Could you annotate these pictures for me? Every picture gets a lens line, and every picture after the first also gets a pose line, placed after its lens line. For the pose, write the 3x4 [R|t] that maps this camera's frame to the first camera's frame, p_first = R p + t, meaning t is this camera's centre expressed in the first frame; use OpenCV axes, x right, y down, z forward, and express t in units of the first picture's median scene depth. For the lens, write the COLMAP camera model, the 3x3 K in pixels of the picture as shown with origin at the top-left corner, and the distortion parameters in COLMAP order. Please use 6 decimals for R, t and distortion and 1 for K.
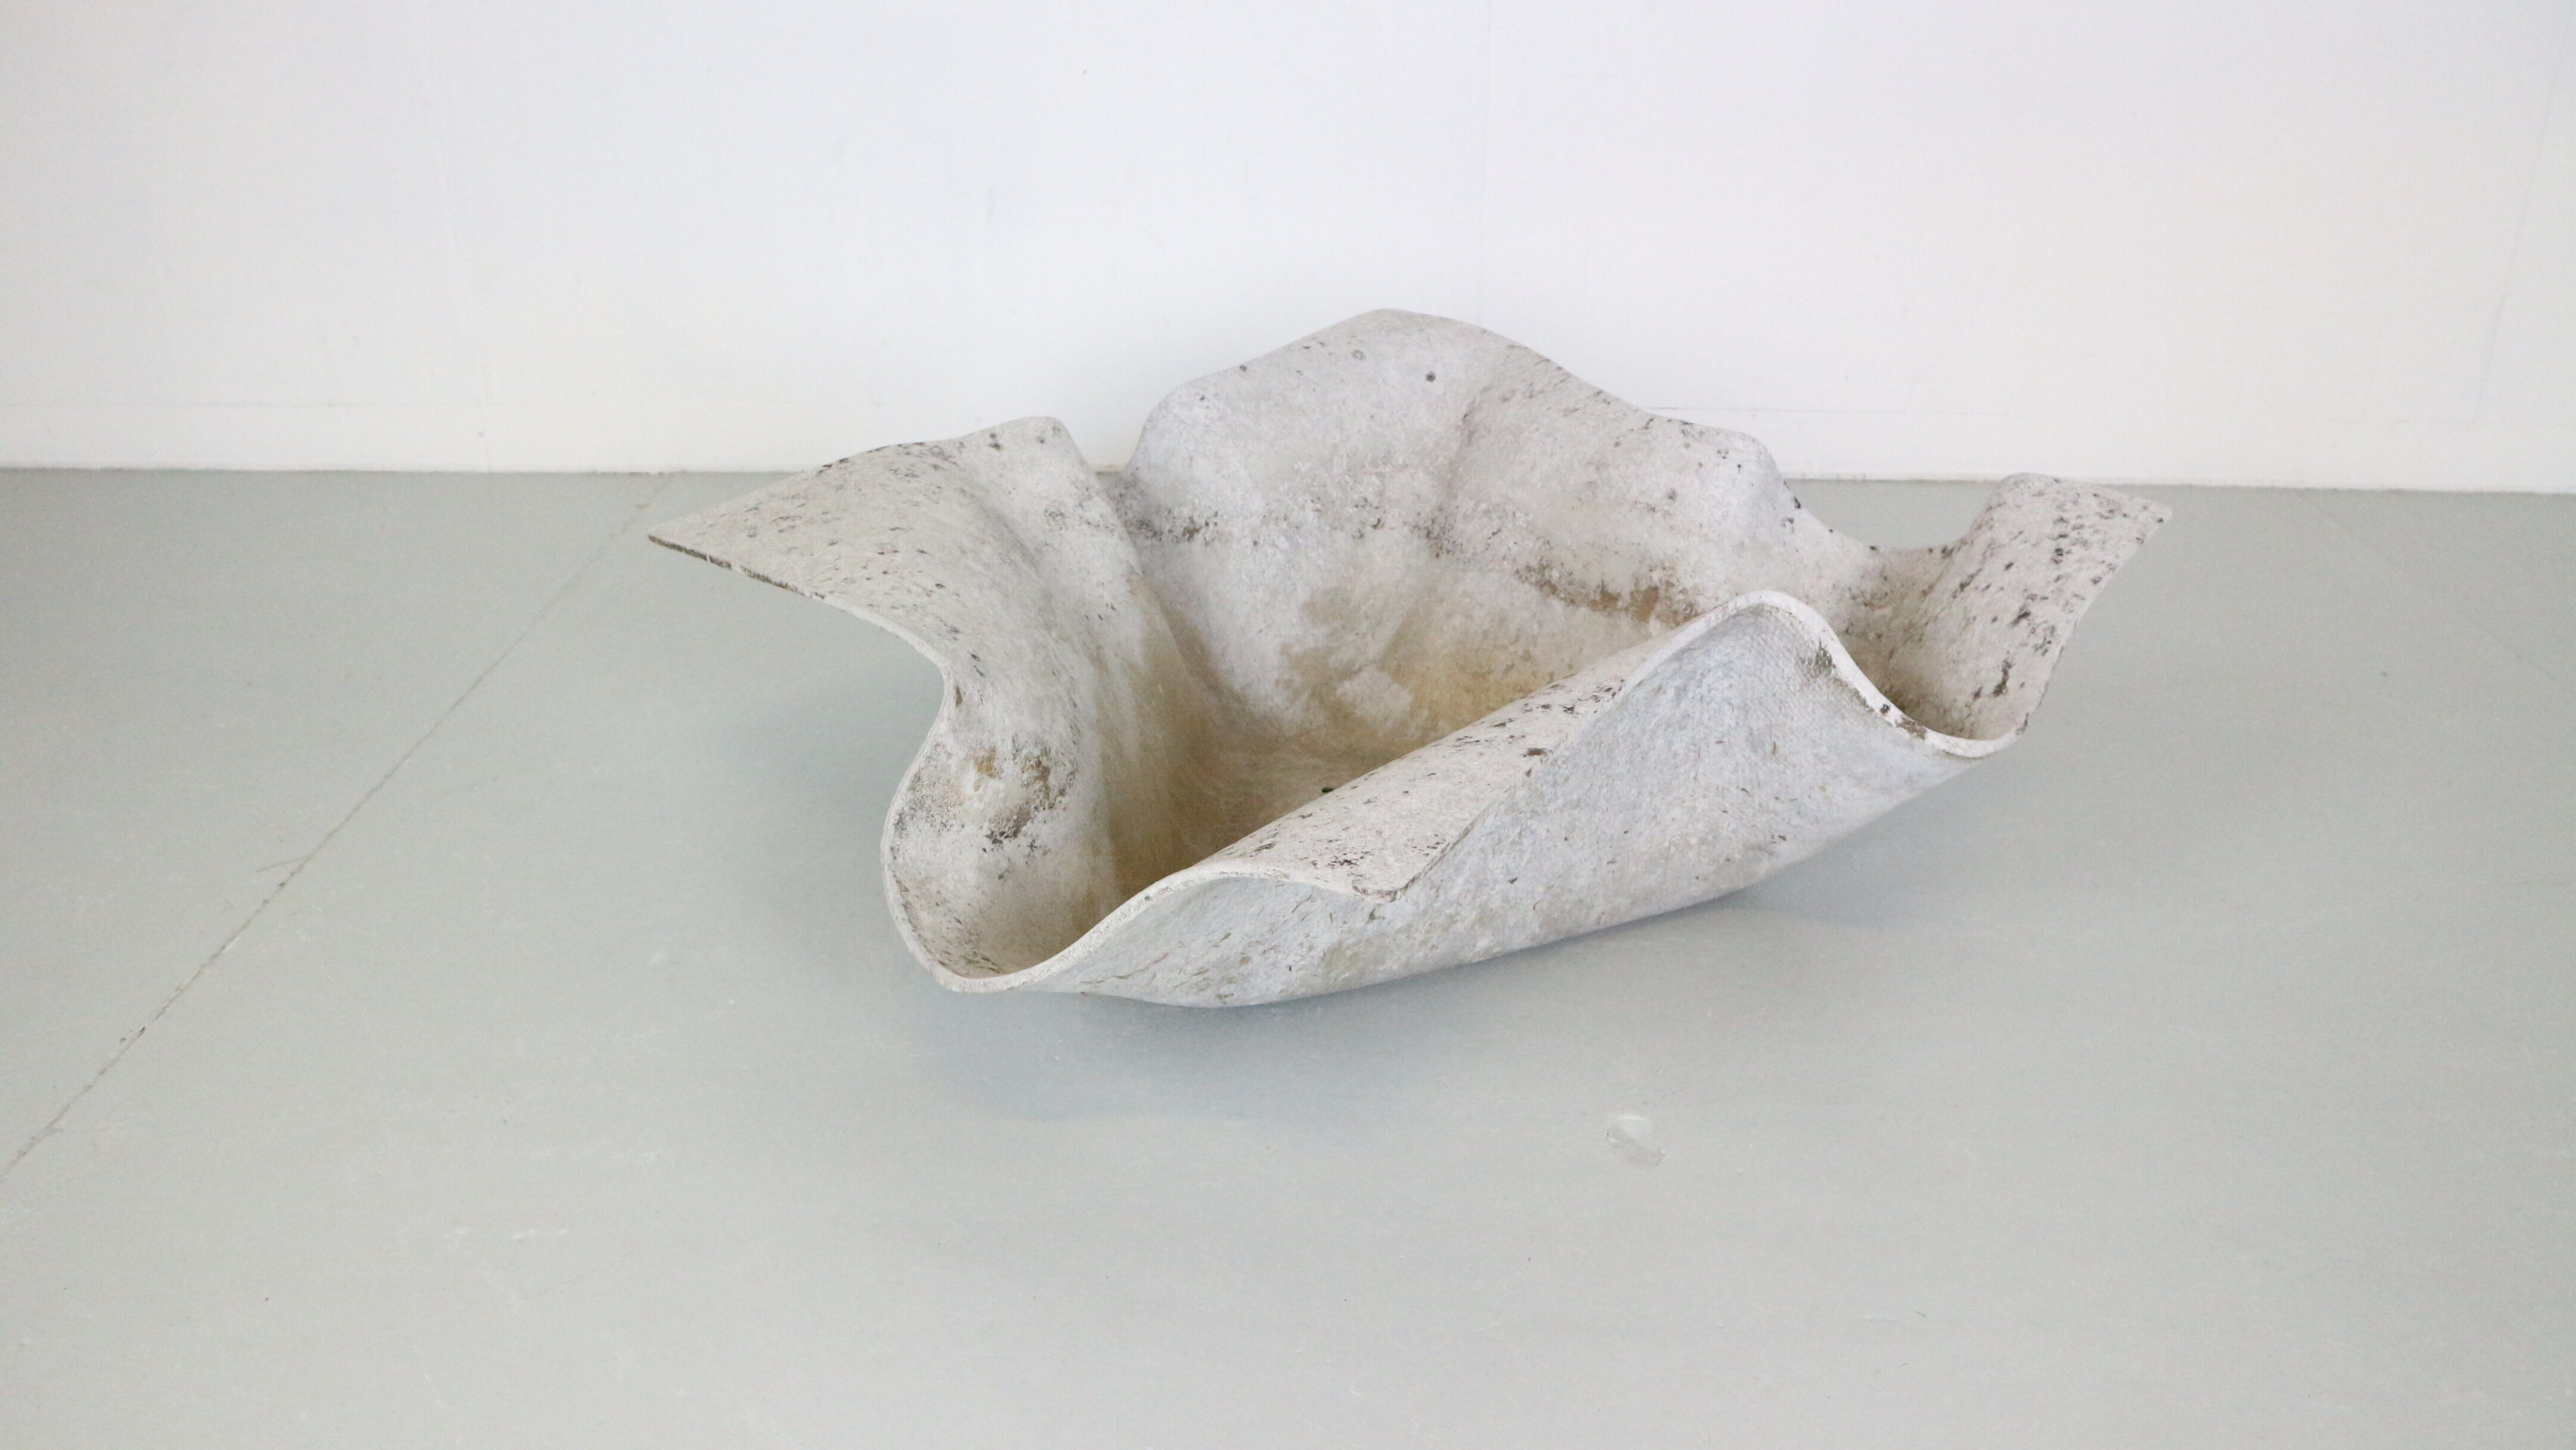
lens RADIAL K [[2140.4, 0, 1292.3], [0, 2140.4, 734.9], [0, 0, 1]] dist [-0.092229, 0.151136]
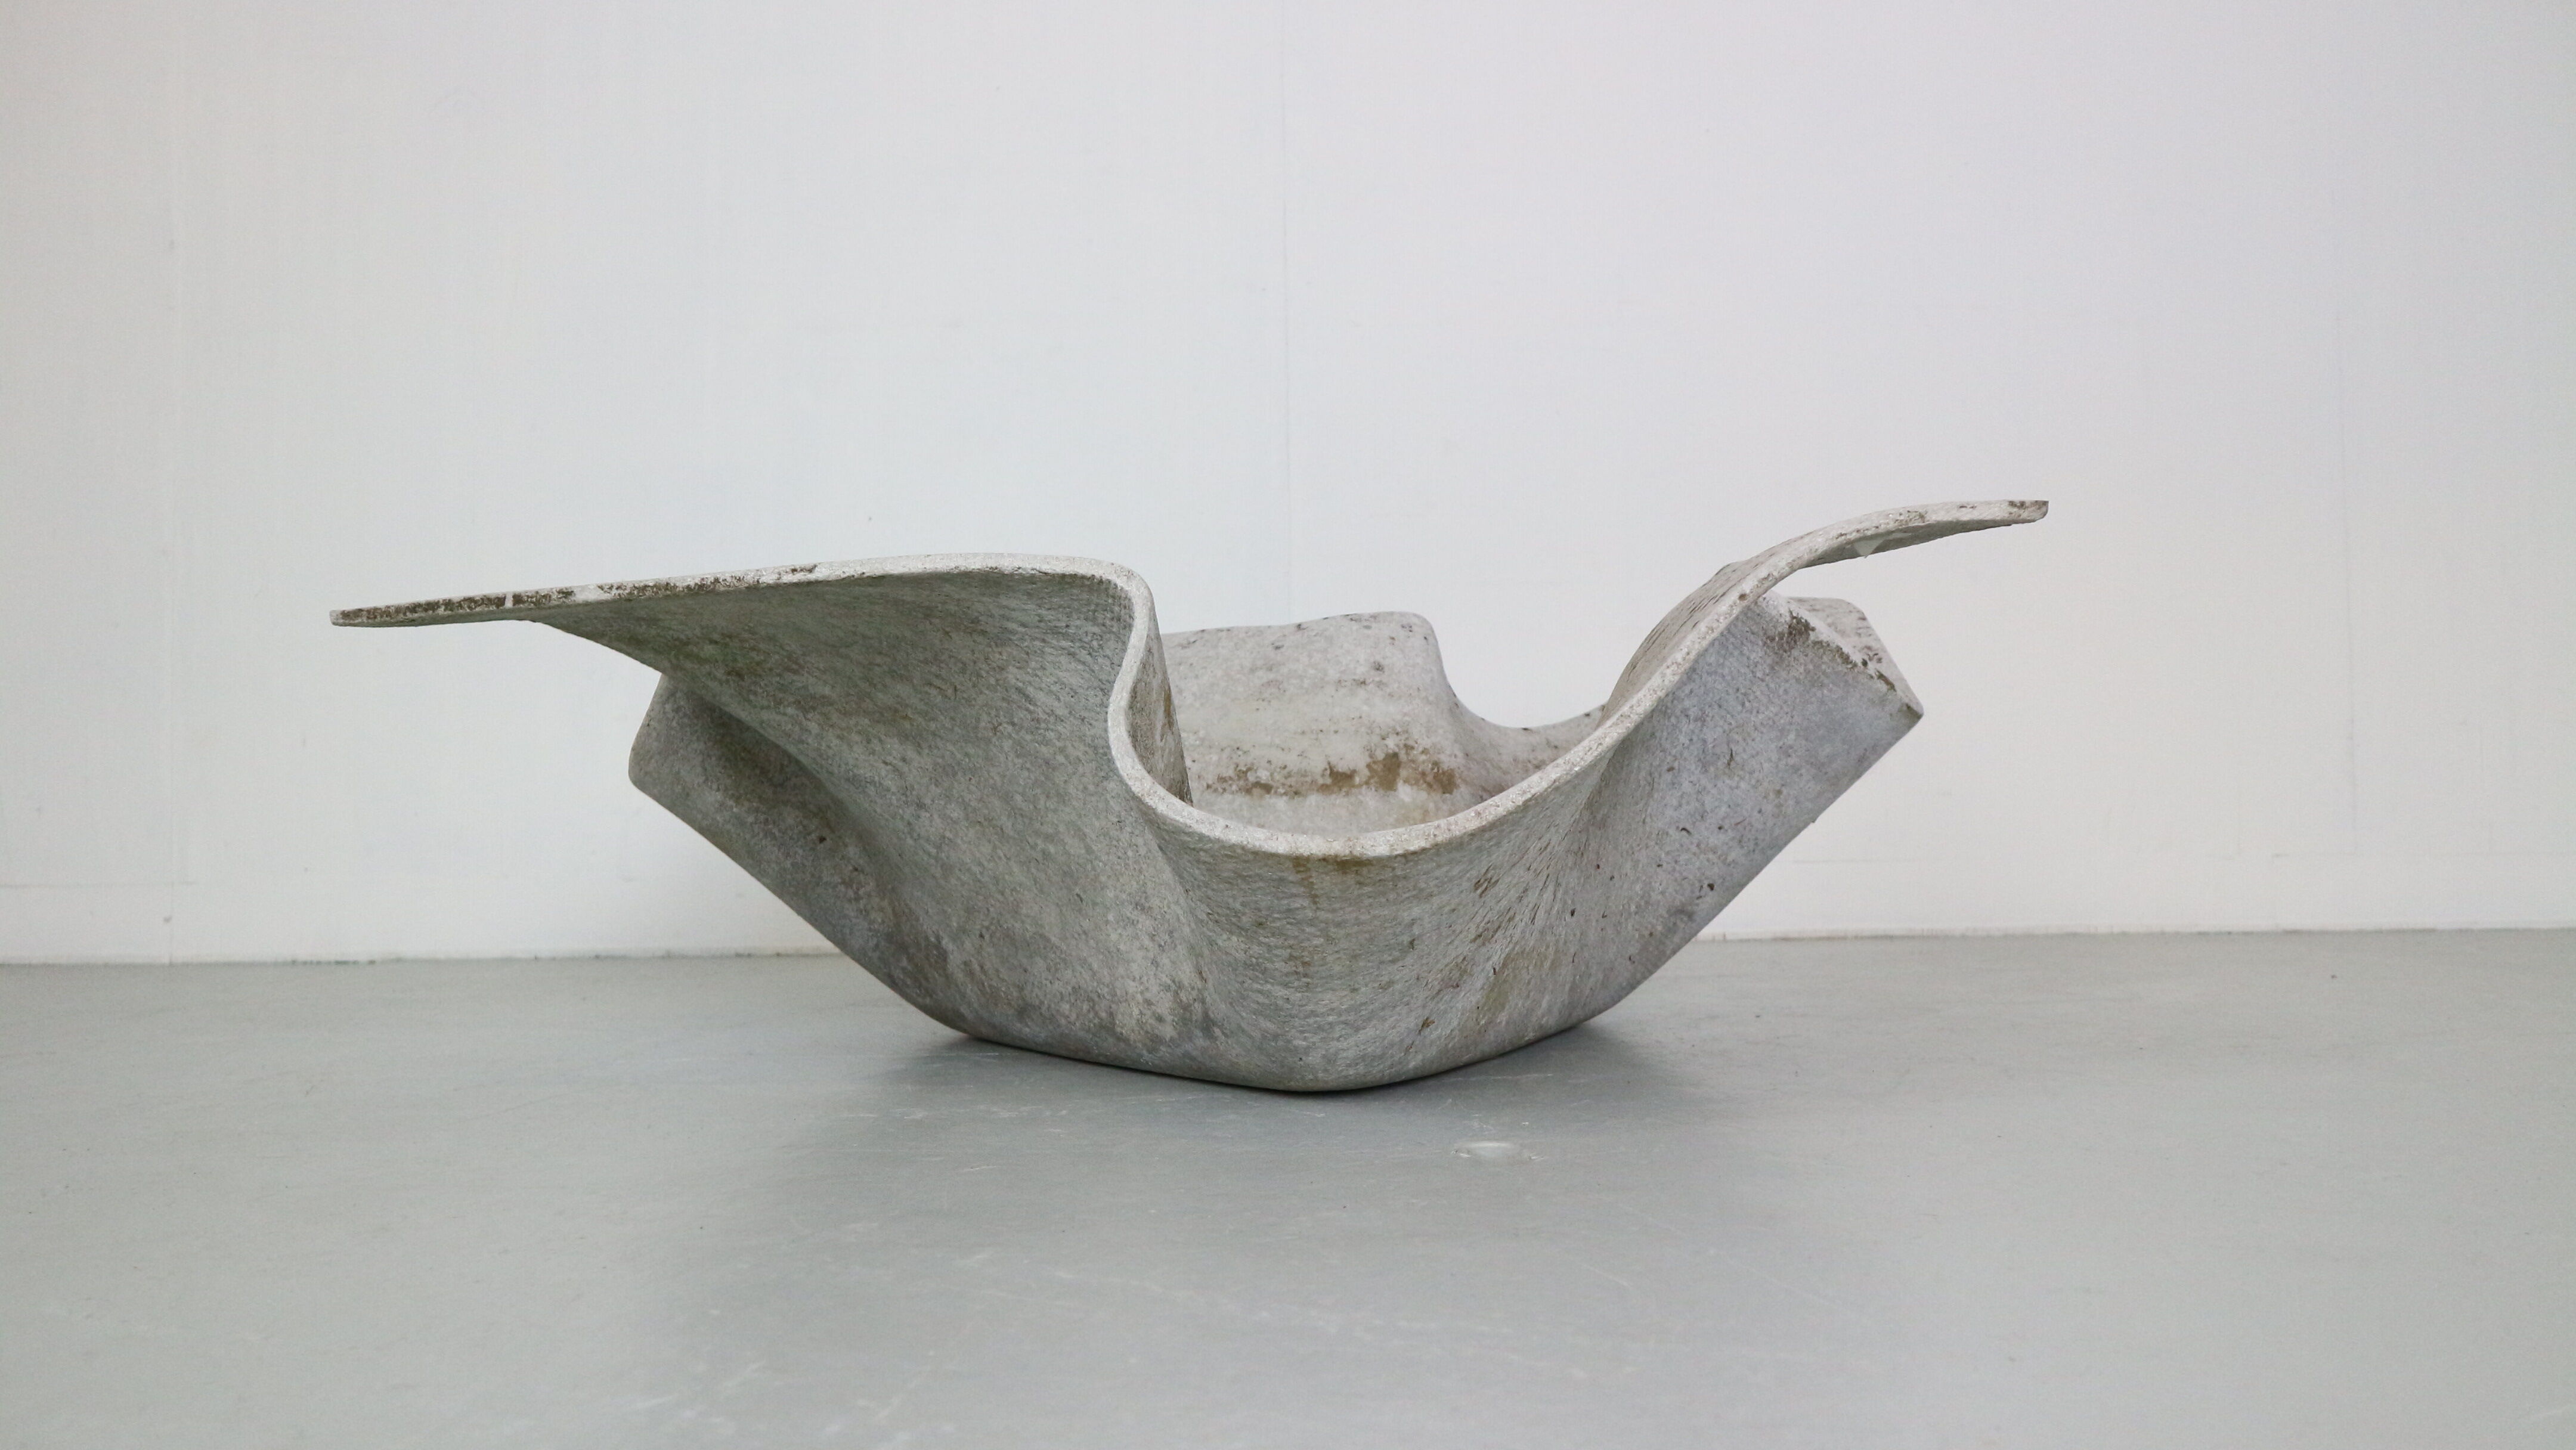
lens RADIAL K [[2140.4, 0, 1292.3], [0, 2140.4, 734.9], [0, 0, 1]] dist [-0.092229, 0.151136]
pose [[0.763356, 0.003678, 0.645967, -0.467817], [0.280721, 0.898735, -0.336854, 0.225940], [-0.581792, 0.438476, 0.685023, 0.372857]]
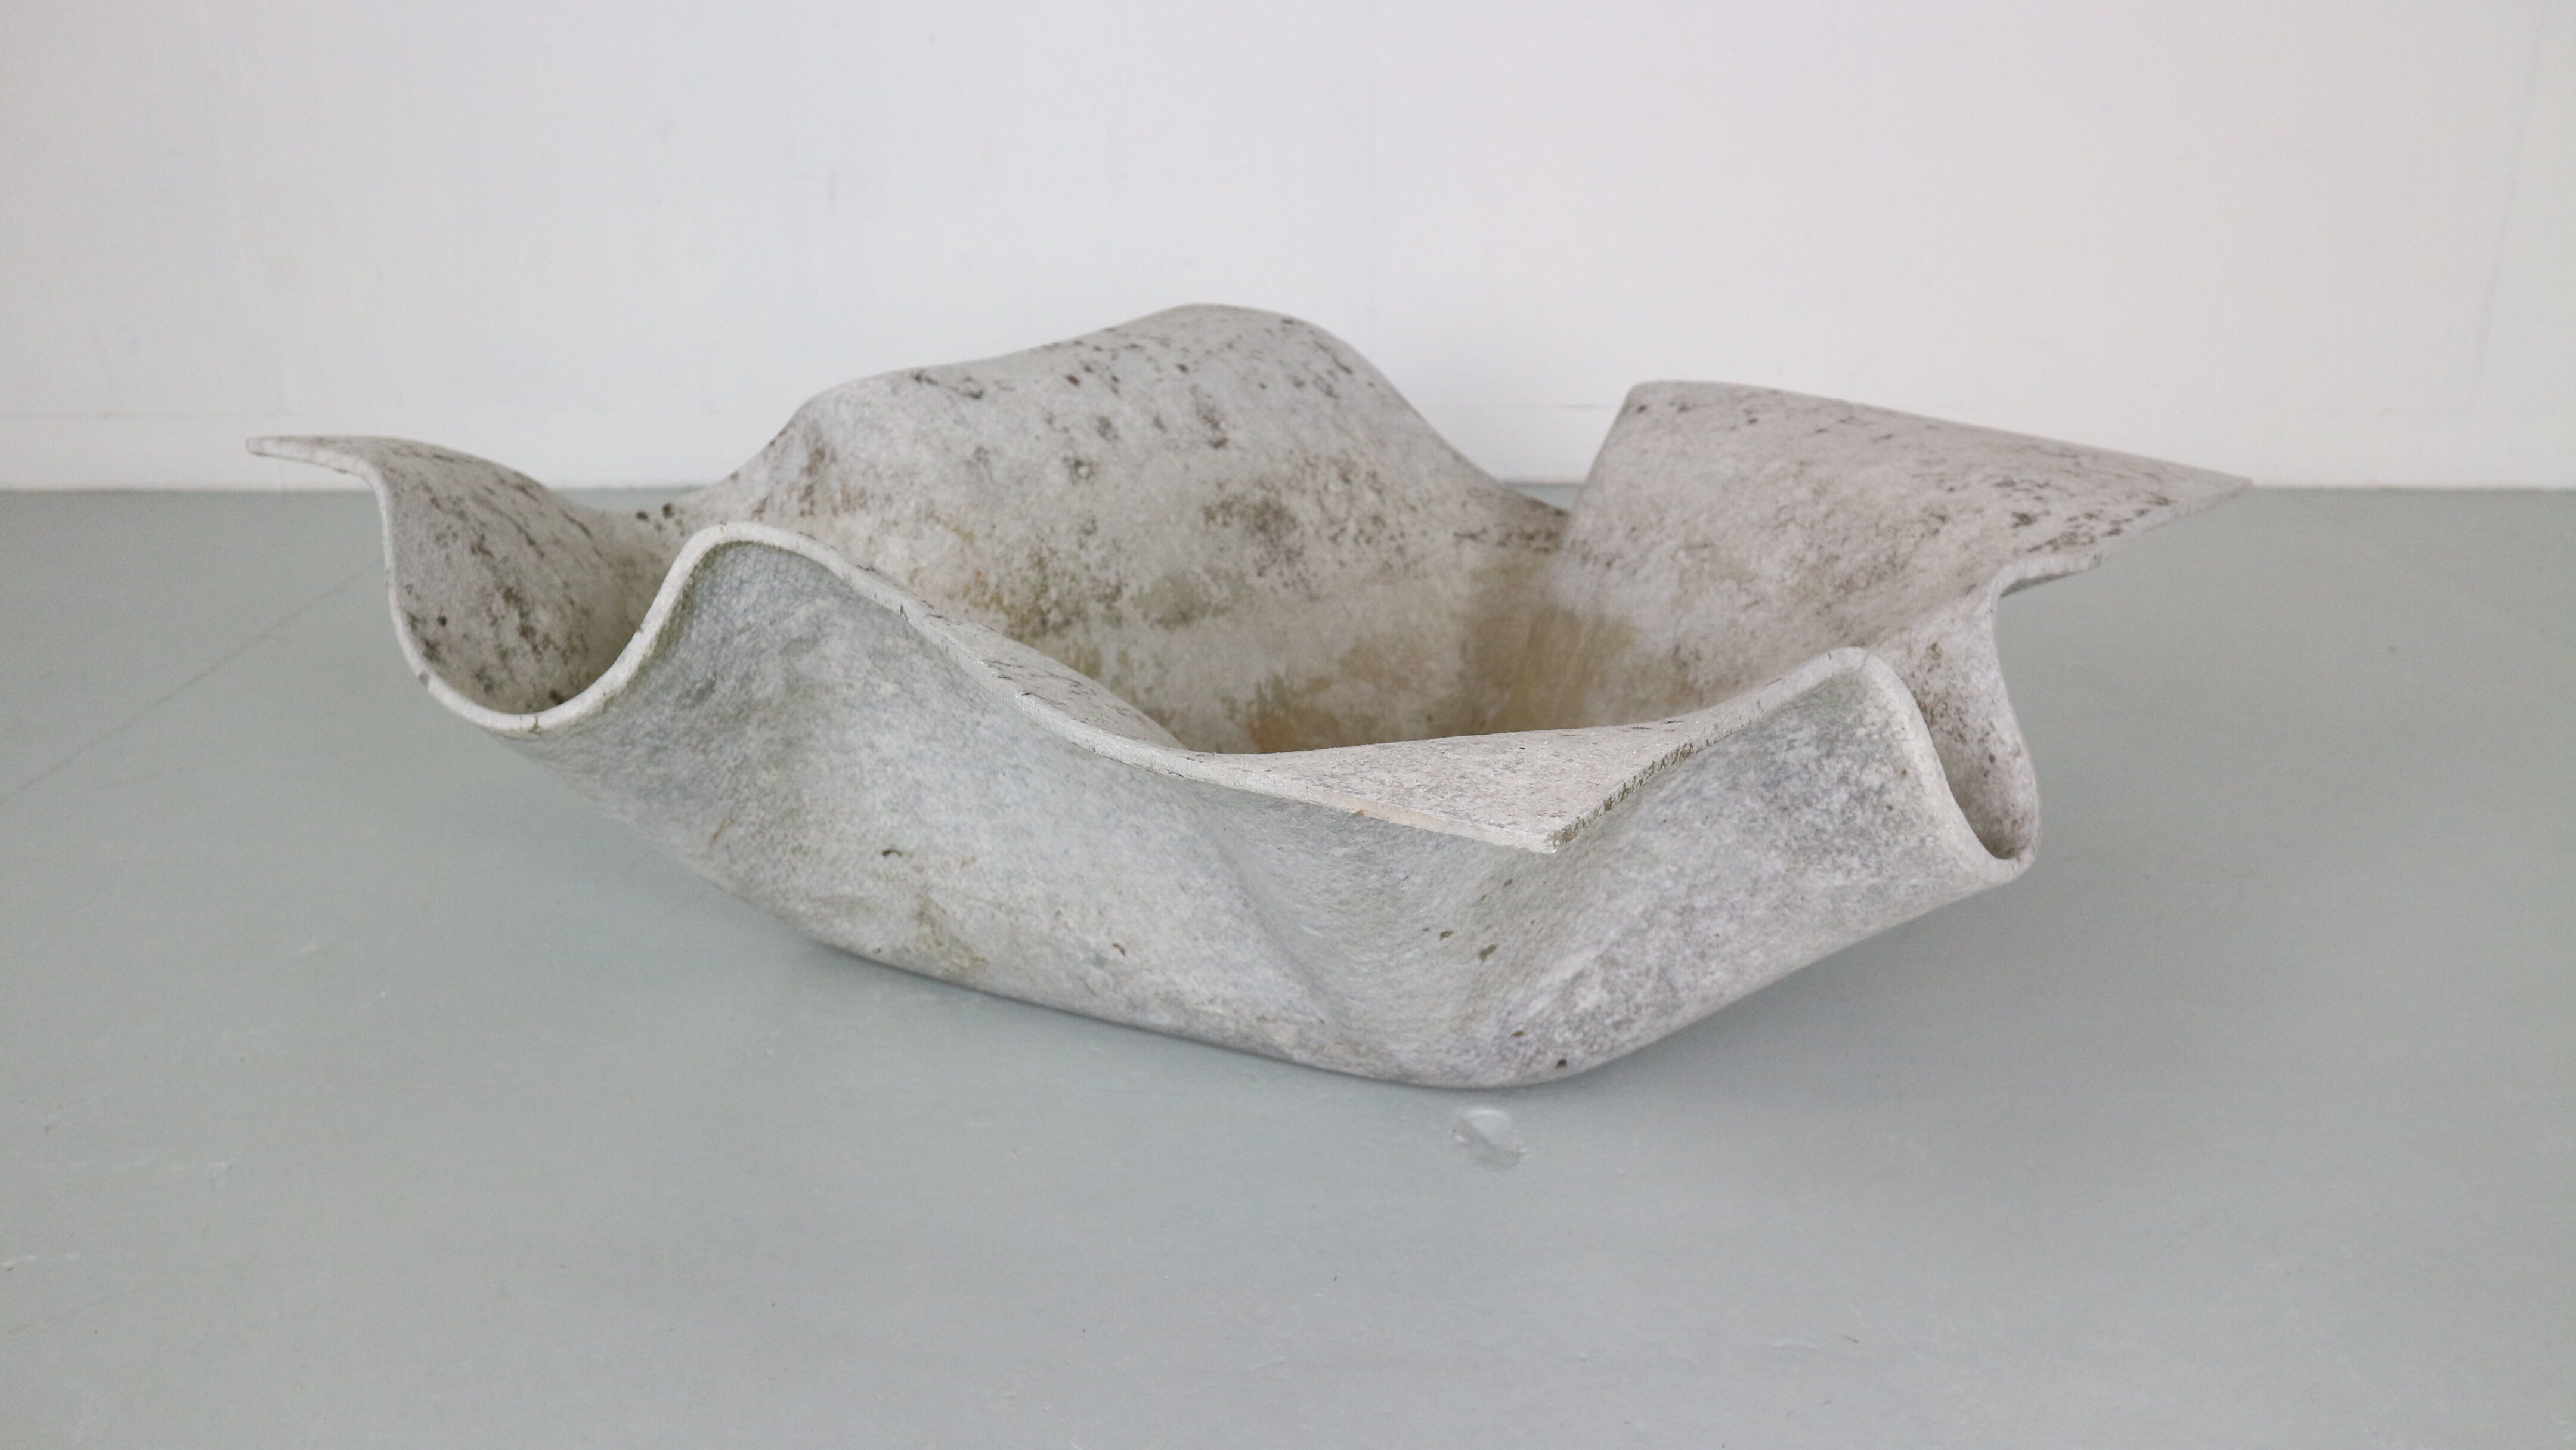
lens RADIAL K [[2140.4, 0, 1292.3], [0, 2140.4, 734.9], [0, 0, 1]] dist [-0.092229, 0.151136]
pose [[-0.985907, 0.060366, -0.156025, 0.152160], [-0.065388, 0.719396, 0.691516, -0.502922], [0.153988, 0.691972, -0.705310, 1.454497]]
